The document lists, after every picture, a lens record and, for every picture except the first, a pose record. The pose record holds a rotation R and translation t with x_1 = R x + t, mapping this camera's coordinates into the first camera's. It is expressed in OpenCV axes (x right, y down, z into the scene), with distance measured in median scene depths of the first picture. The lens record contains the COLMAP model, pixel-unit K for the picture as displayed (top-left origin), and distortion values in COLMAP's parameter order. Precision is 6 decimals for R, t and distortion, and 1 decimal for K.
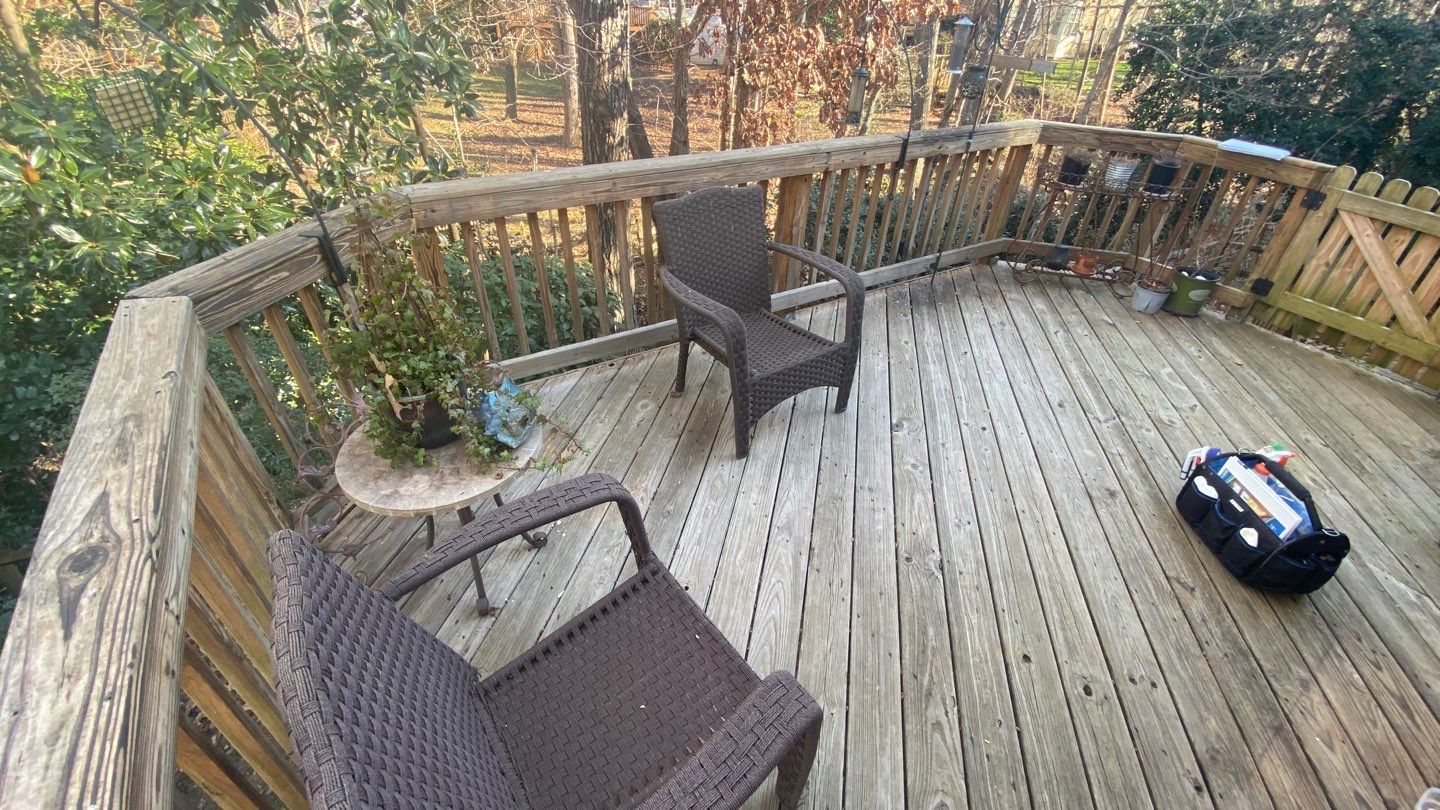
lens RADIAL K [[597.6, 0, 714.9], [0, 597.6, 409.1], [0, 0, 1]] dist [0.032413, -0.026846]
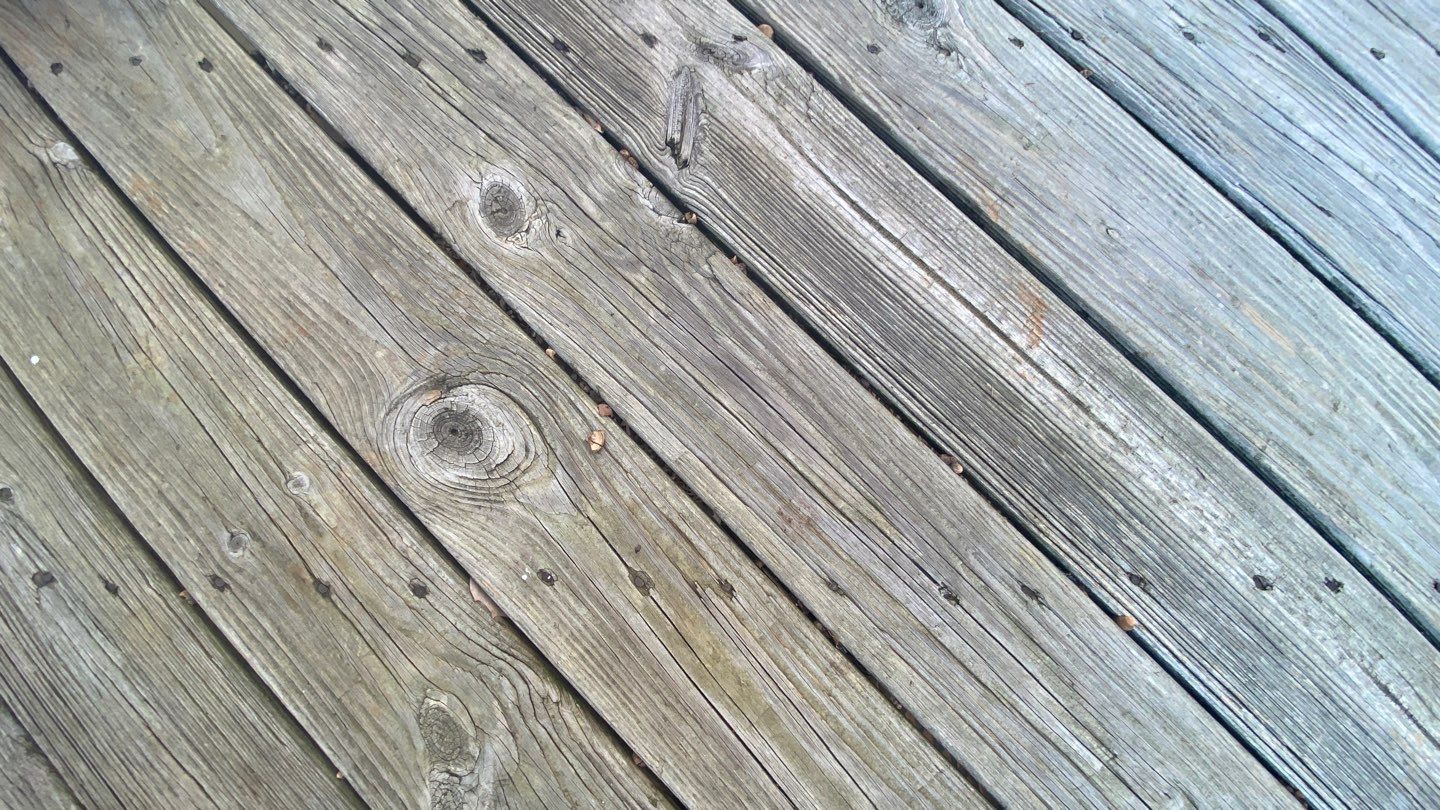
lens RADIAL K [[597.6, 0, 714.9], [0, 597.6, 409.1], [0, 0, 1]] dist [0.032413, -0.026846]
pose [[-0.545733, 0.822476, -0.160337, 0.671375], [-0.508943, -0.173326, 0.843169, -0.127259], [0.665696, 0.541748, 0.513184, 0.872807]]
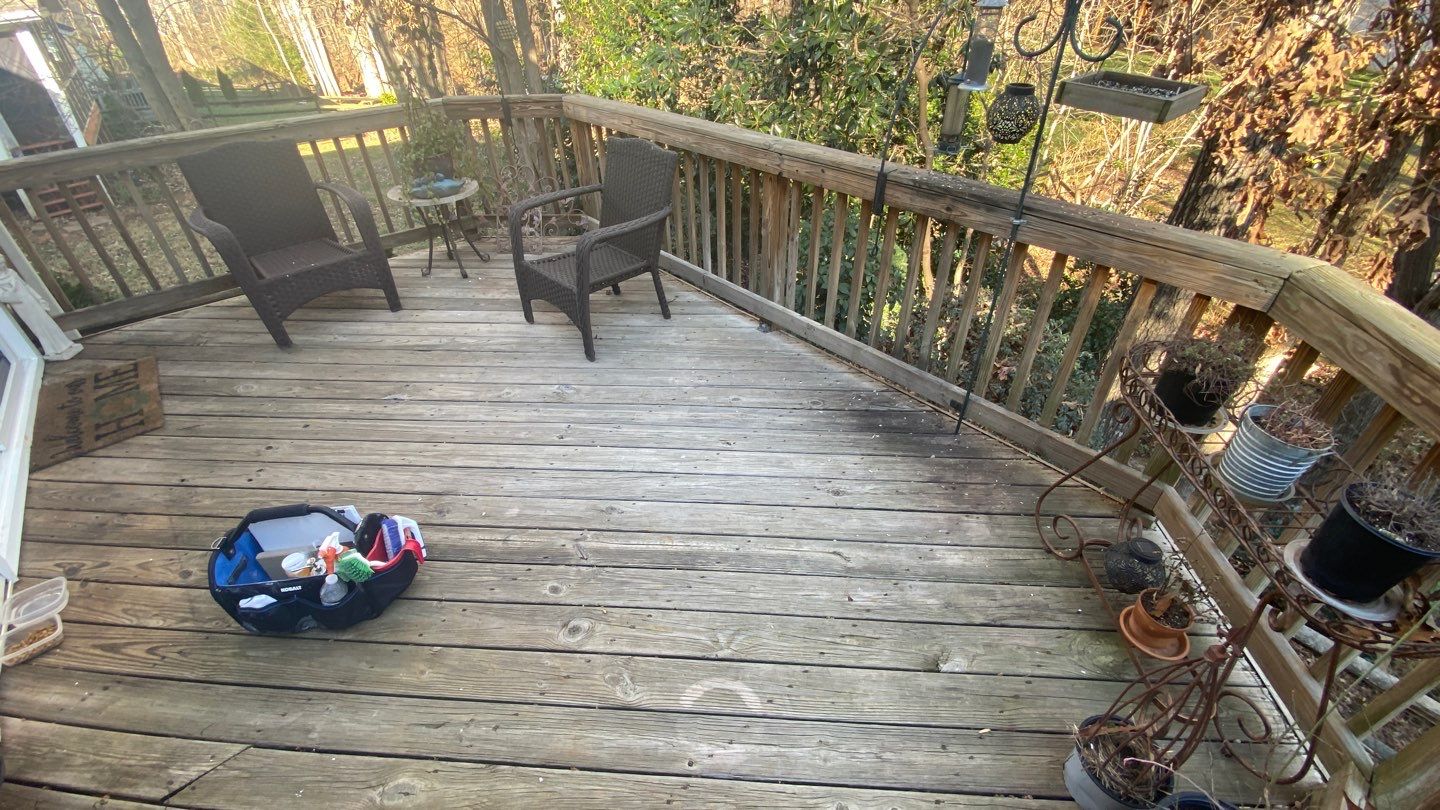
lens RADIAL K [[597.6, 0, 714.9], [0, 597.6, 409.1], [0, 0, 1]] dist [0.032413, -0.026846]
pose [[0.130587, 0.552855, -0.822981, 1.063033], [-0.548547, 0.731748, 0.404526, -0.443645], [0.825859, 0.398618, 0.398824, 0.702933]]
